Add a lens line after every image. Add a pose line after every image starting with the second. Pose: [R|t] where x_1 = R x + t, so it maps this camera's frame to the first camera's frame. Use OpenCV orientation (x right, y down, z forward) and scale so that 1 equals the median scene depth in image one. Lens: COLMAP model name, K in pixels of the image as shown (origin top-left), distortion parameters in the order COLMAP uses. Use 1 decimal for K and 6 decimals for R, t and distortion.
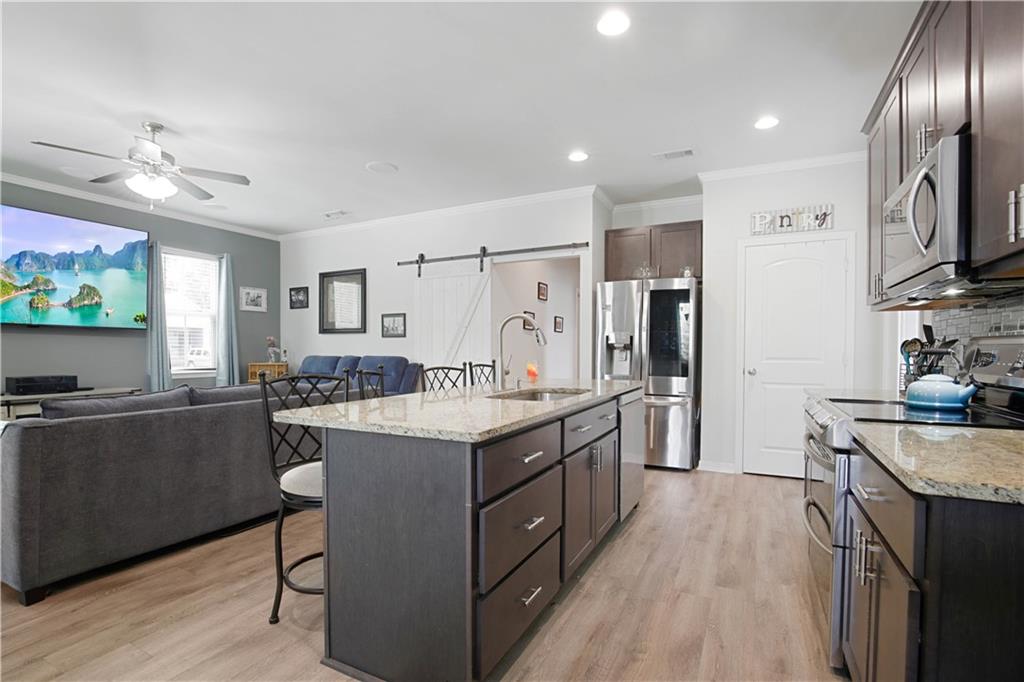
lens RADIAL K [[463.5, 0, 512.0], [0, 463.5, 341.0], [0, 0, 1]] dist [-0.000699, -0.000018]
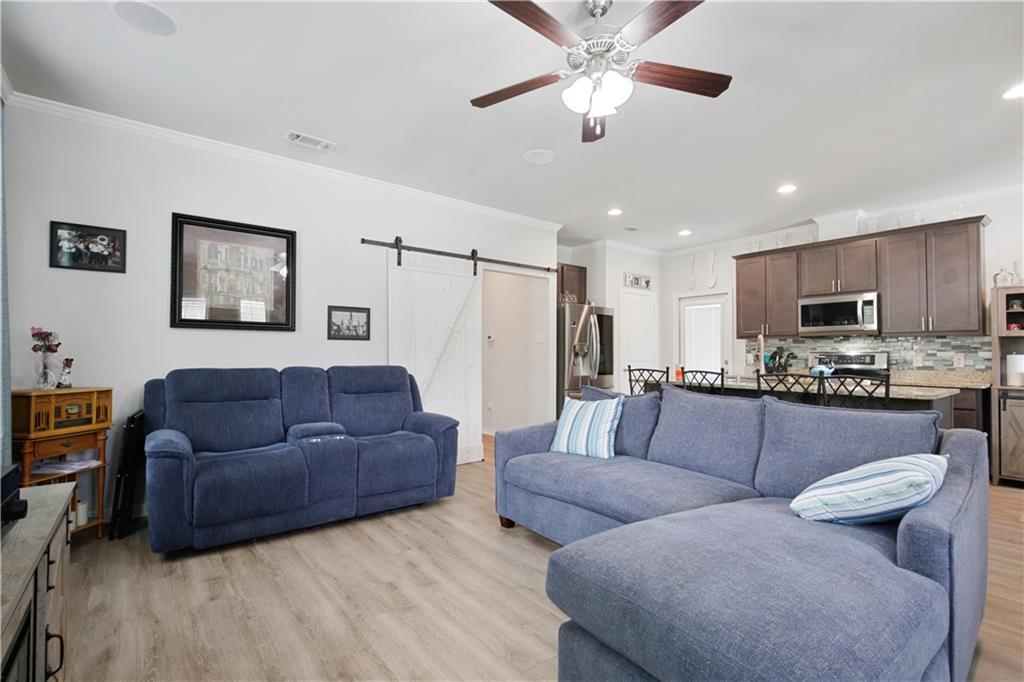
lens RADIAL K [[476.8, 0, 512.0], [0, 476.8, 341.0], [0, 0, 1]] dist [0.039972, -0.000033]
pose [[0.415696, 0.023532, 0.909199, -0.838594], [-0.016015, 0.999700, -0.018553, 0.004041], [-0.909363, -0.006848, 0.415948, 0.462425]]
